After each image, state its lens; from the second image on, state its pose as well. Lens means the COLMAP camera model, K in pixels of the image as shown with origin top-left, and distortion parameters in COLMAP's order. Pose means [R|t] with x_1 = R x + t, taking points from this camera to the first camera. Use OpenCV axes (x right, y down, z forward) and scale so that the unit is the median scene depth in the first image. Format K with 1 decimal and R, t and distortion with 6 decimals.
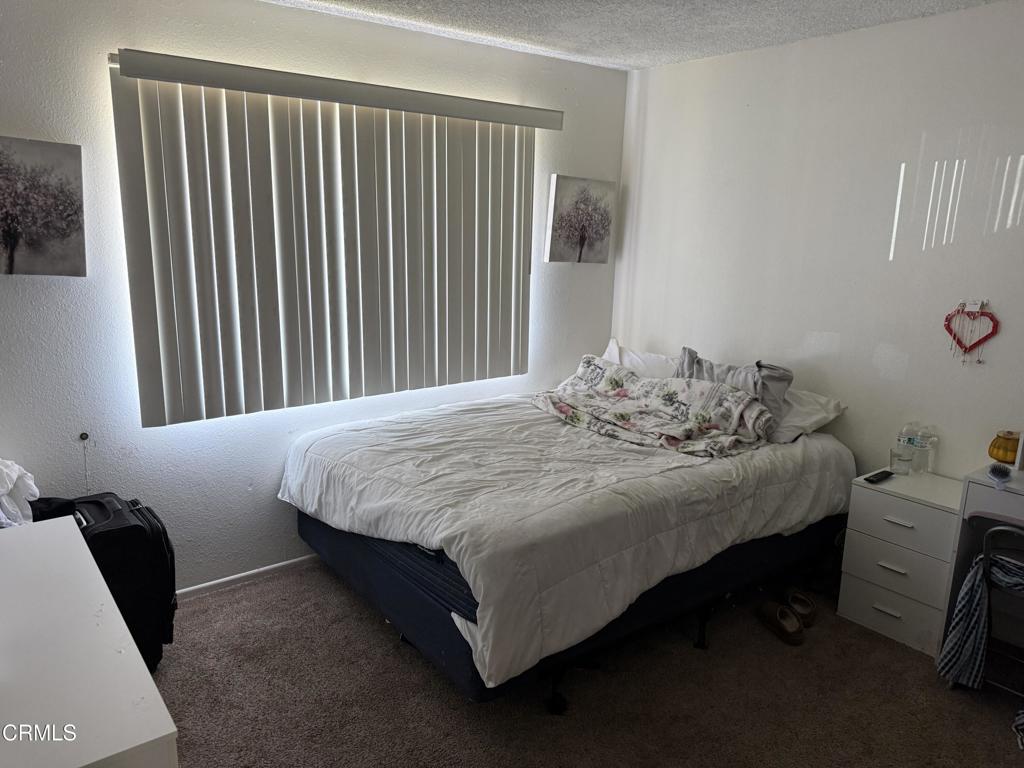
lens RADIAL K [[721.5, 0, 512.0], [0, 721.5, 384.0], [0, 0, 1]] dist [0.090001, -0.113131]
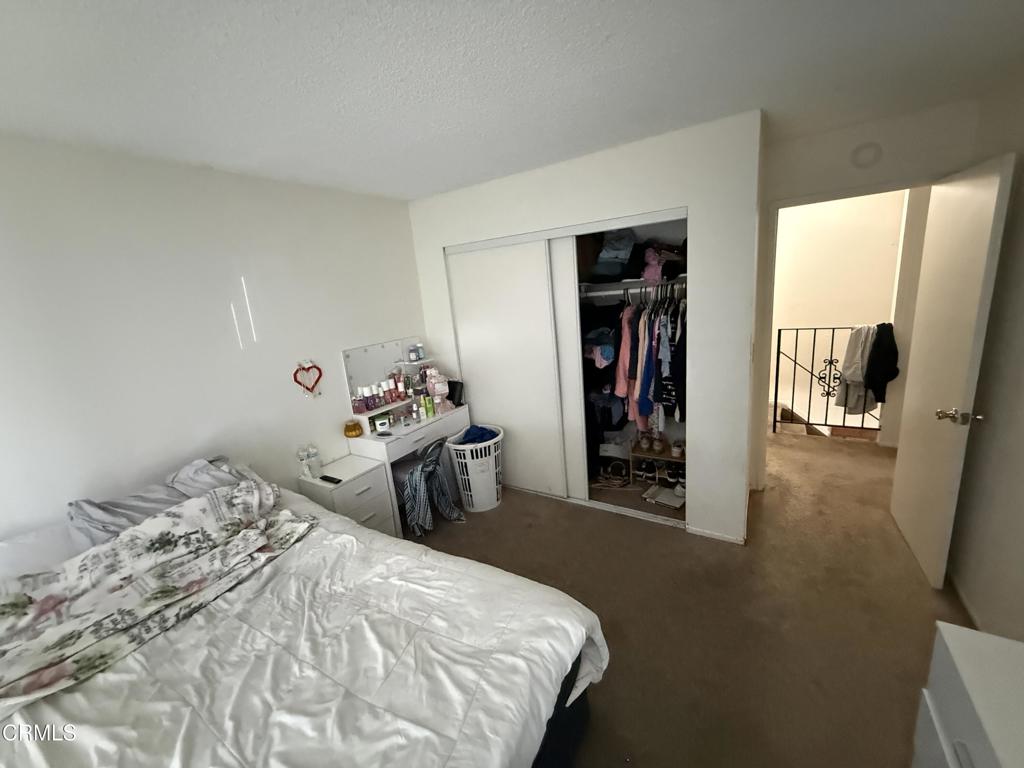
lens RADIAL K [[405.2, 0, 508.8], [0, 405.2, 381.8], [0, 0, 1]] dist [-0.000679, -0.000058]
pose [[-0.333494, -0.200408, 0.921205, -0.358687], [0.280815, 0.911672, 0.299995, -0.207211], [-0.899958, 0.358735, -0.247760, 0.798353]]
